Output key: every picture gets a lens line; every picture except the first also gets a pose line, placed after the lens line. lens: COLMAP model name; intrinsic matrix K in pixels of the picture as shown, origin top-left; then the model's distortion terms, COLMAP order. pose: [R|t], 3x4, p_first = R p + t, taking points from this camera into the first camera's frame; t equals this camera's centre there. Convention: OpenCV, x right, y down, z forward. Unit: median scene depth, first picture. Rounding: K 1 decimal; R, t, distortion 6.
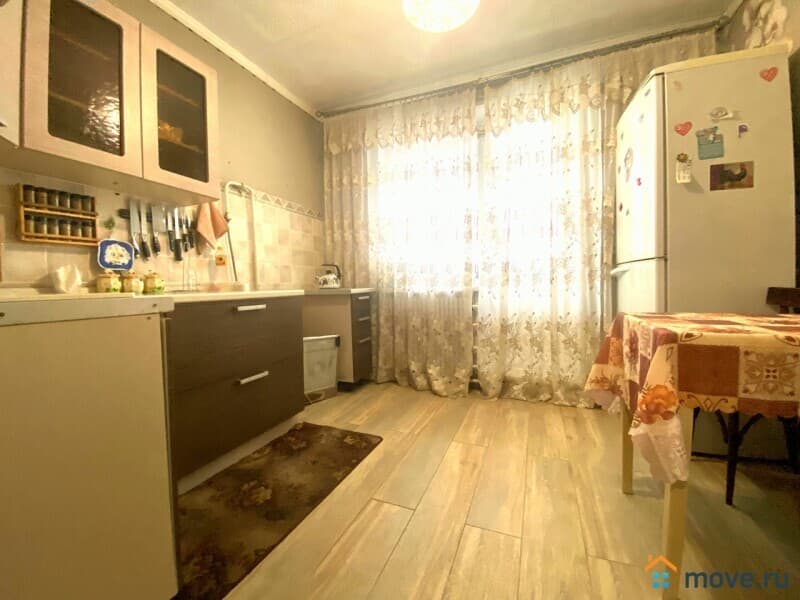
lens RADIAL K [[327.8, 0, 398.2], [0, 327.8, 300.3], [0, 0, 1]] dist [0.041389, -0.032524]
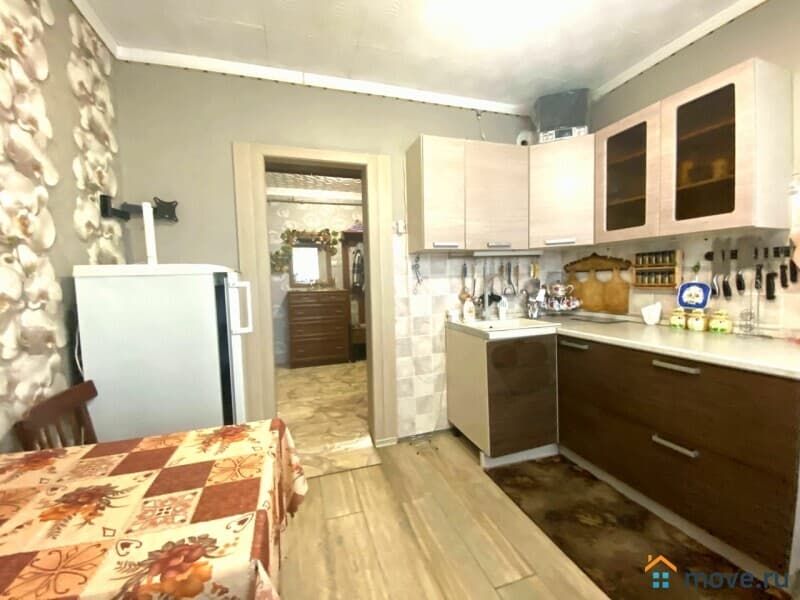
lens RADIAL K [[327.8, 0, 398.2], [0, 327.8, 300.3], [0, 0, 1]] dist [0.041389, -0.032524]
pose [[-0.761997, 0.085398, -0.641925, 0.679073], [0.018480, 0.993731, 0.110263, -0.270625], [0.647317, 0.072157, -0.758798, 1.235791]]
